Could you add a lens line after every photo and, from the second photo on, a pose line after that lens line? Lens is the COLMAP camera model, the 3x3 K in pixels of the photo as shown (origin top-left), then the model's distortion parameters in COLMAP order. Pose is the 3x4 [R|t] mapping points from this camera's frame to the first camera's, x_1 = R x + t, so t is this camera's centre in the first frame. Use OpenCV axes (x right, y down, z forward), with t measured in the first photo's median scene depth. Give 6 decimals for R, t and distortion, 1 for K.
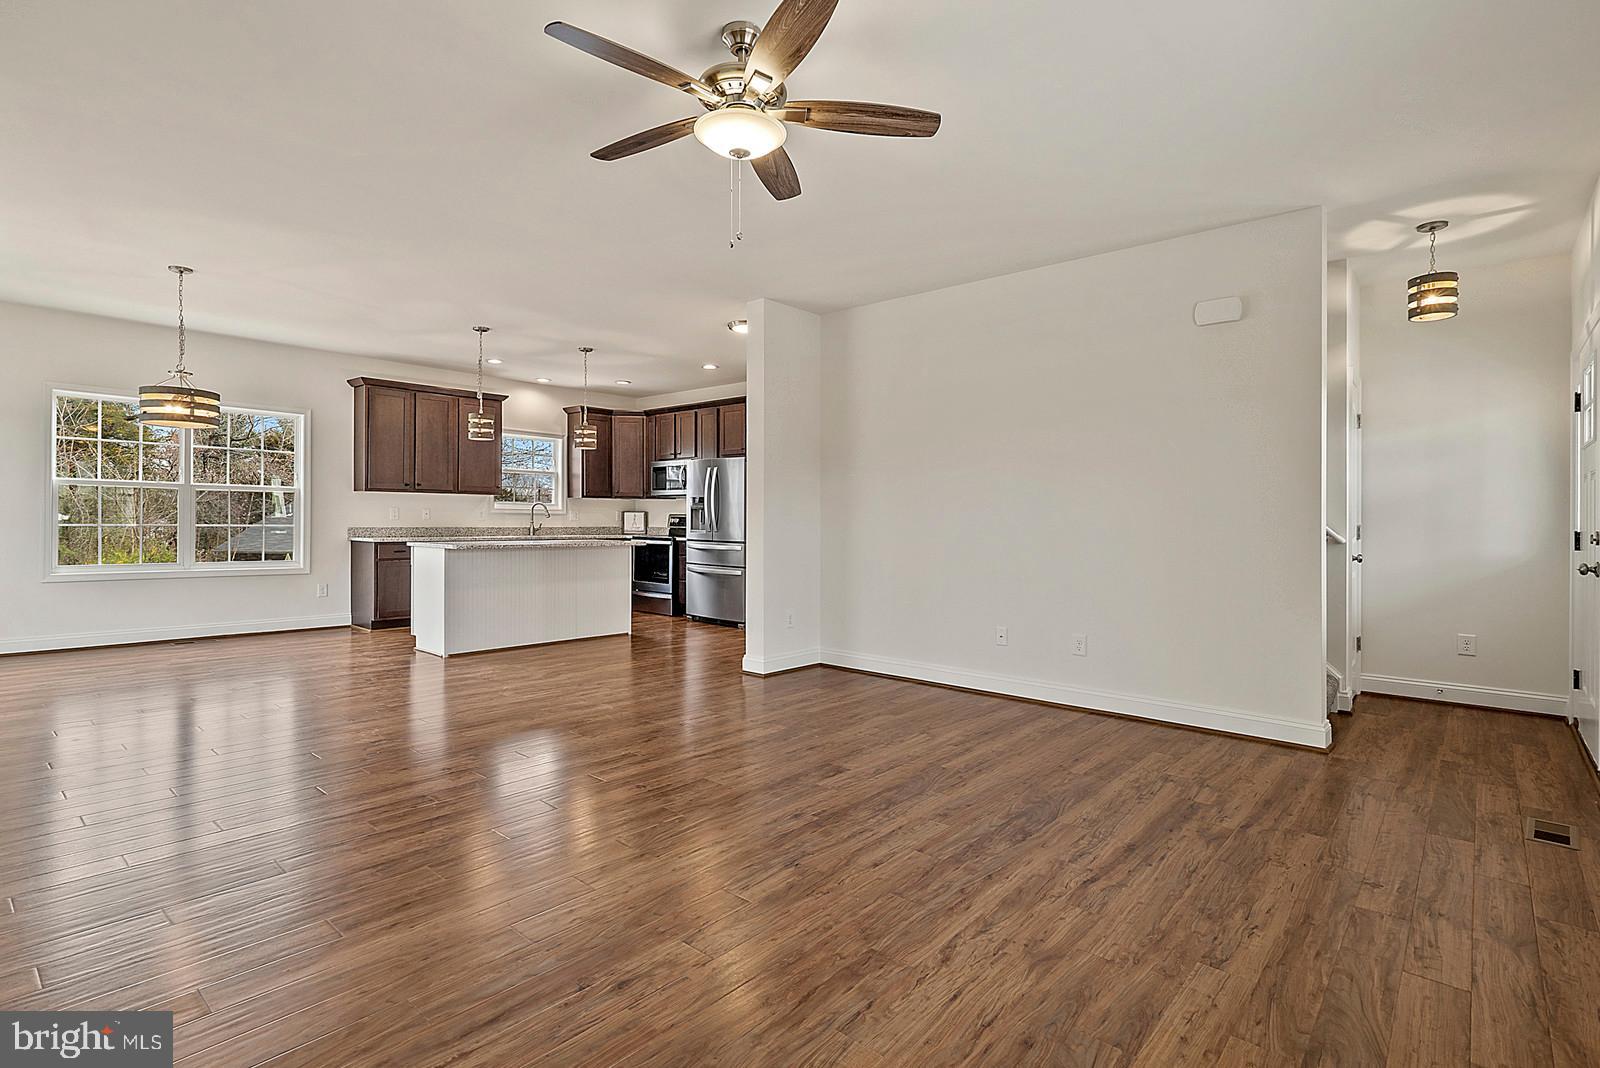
lens RADIAL K [[779.9, 0, 793.9], [0, 779.9, 521.8], [0, 0, 1]] dist [-0.002279, 0.000340]
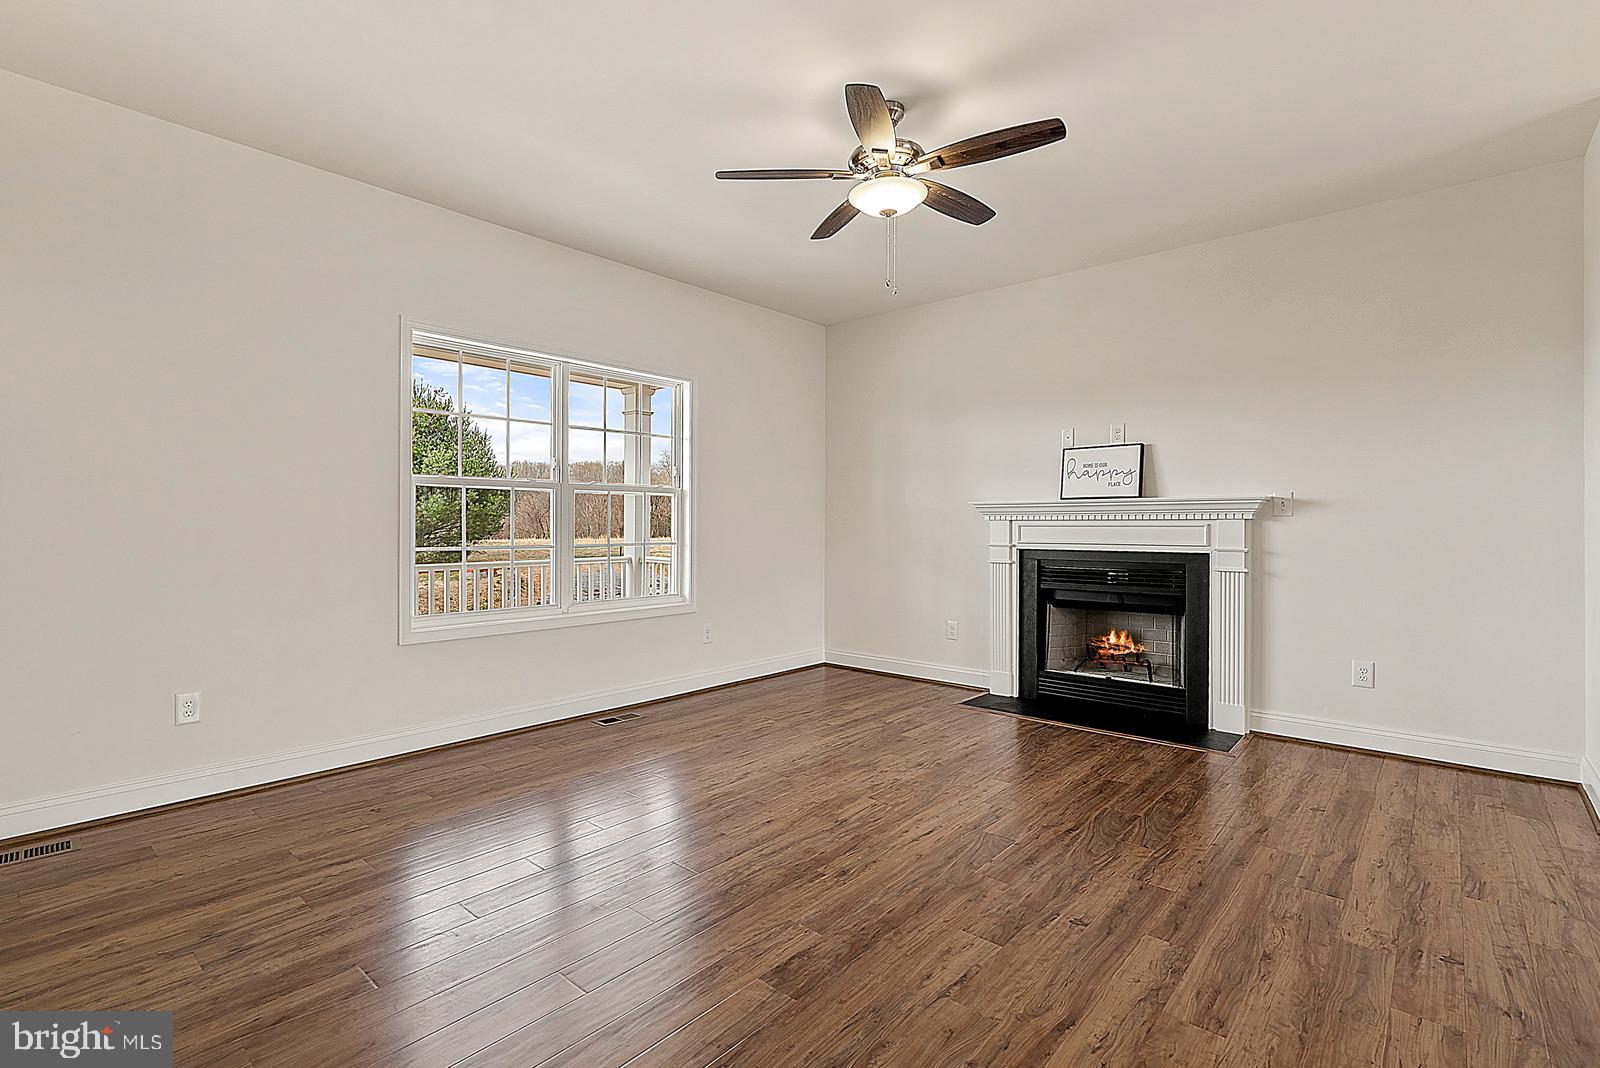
lens RADIAL K [[737.9, 0, 785.4], [0, 737.9, 514.7], [0, 0, 1]] dist [-0.005368, 0.000618]
pose [[-0.999809, -0.011795, 0.015574, 0.051814], [-0.011916, 0.999899, -0.007699, -0.007263], [-0.015482, -0.007883, -0.999849, 1.590489]]
